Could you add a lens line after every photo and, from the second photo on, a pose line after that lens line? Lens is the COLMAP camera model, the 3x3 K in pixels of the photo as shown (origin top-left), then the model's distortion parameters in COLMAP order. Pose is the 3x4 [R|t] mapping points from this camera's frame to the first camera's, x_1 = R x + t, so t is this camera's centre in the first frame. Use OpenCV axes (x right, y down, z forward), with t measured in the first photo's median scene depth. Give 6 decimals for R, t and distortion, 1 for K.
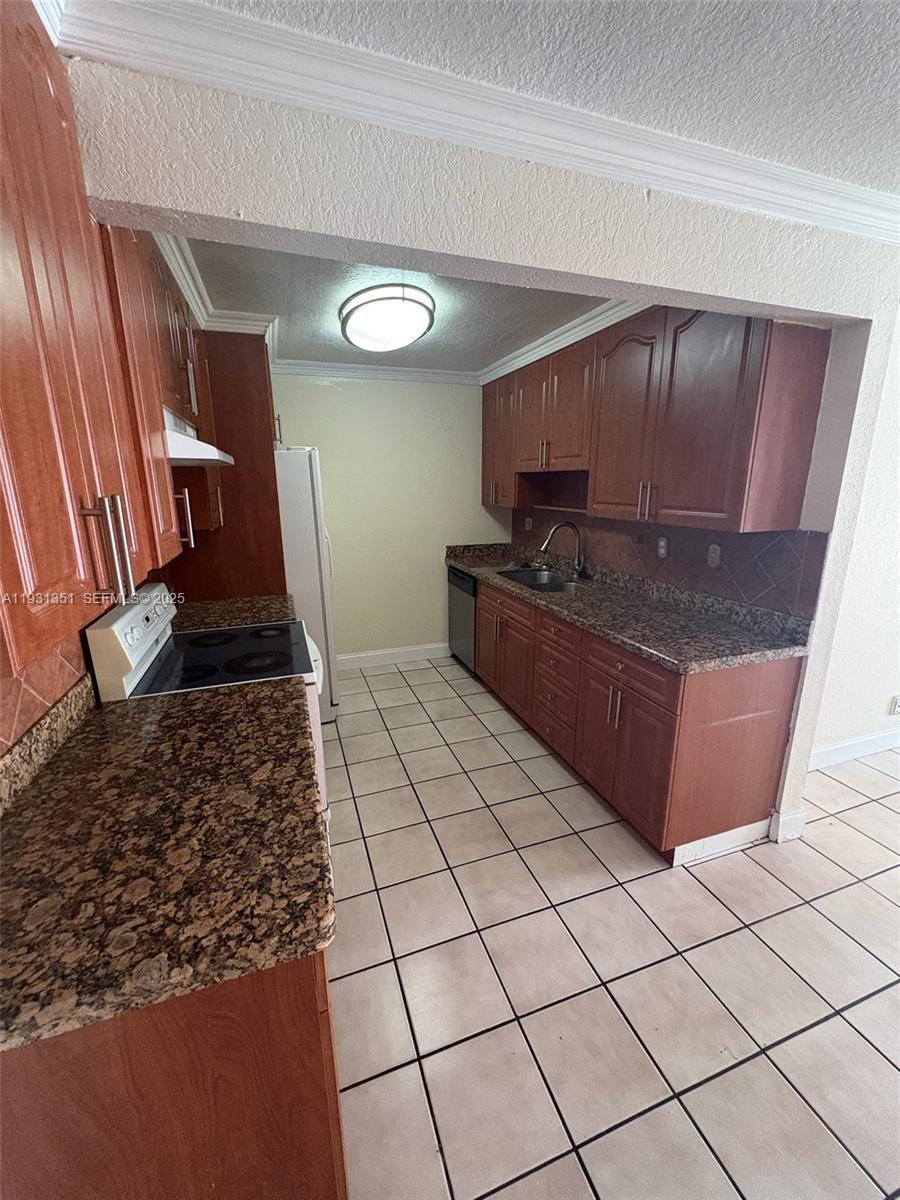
lens RADIAL K [[477.9, 0, 450.0], [0, 477.9, 600.0], [0, 0, 1]] dist [0.000210, 0.000175]
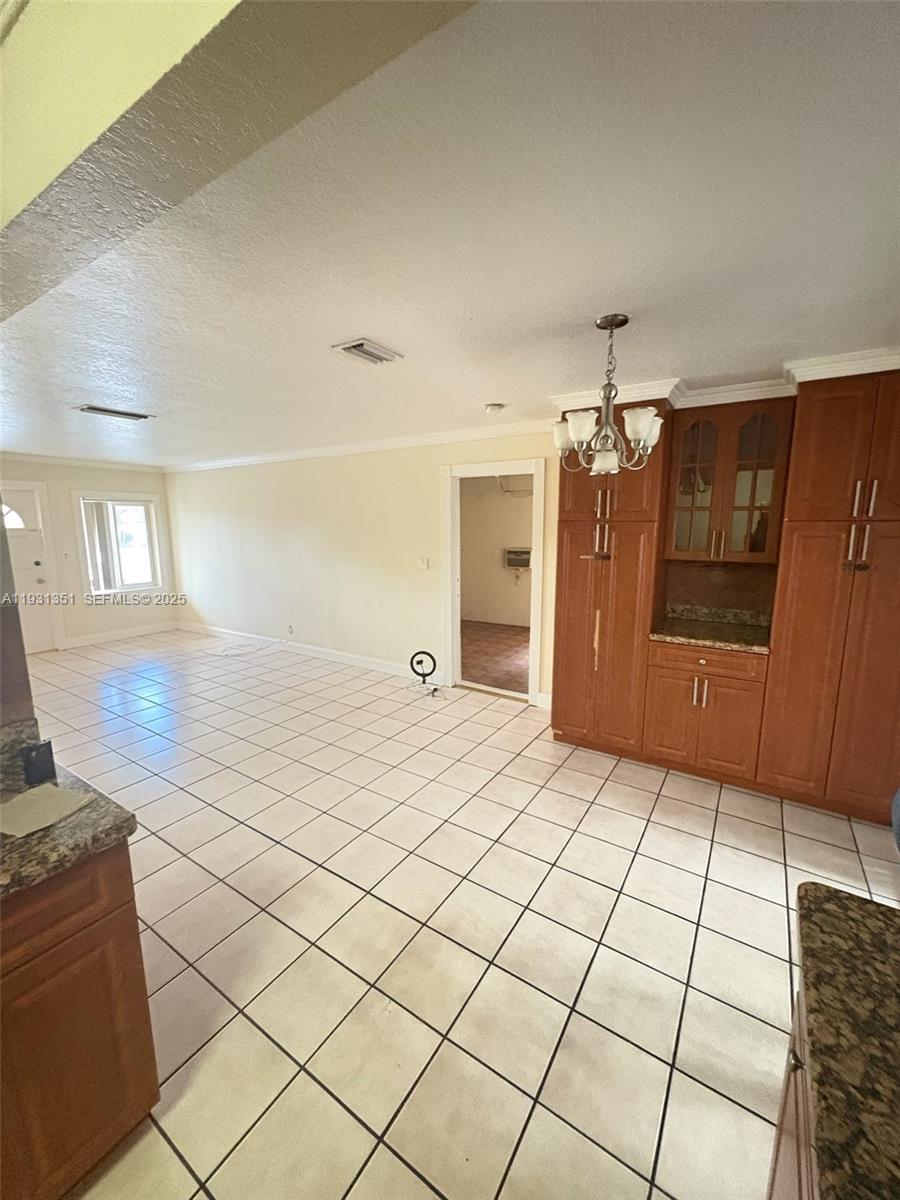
lens RADIAL K [[477.9, 0, 450.0], [0, 477.9, 600.0], [0, 0, 1]] dist [0.000210, 0.000175]
pose [[-0.604903, -0.121680, 0.786948, -0.437350], [0.196417, 0.934920, 0.295540, -0.435645], [-0.771695, 0.333343, -0.541636, 1.600587]]
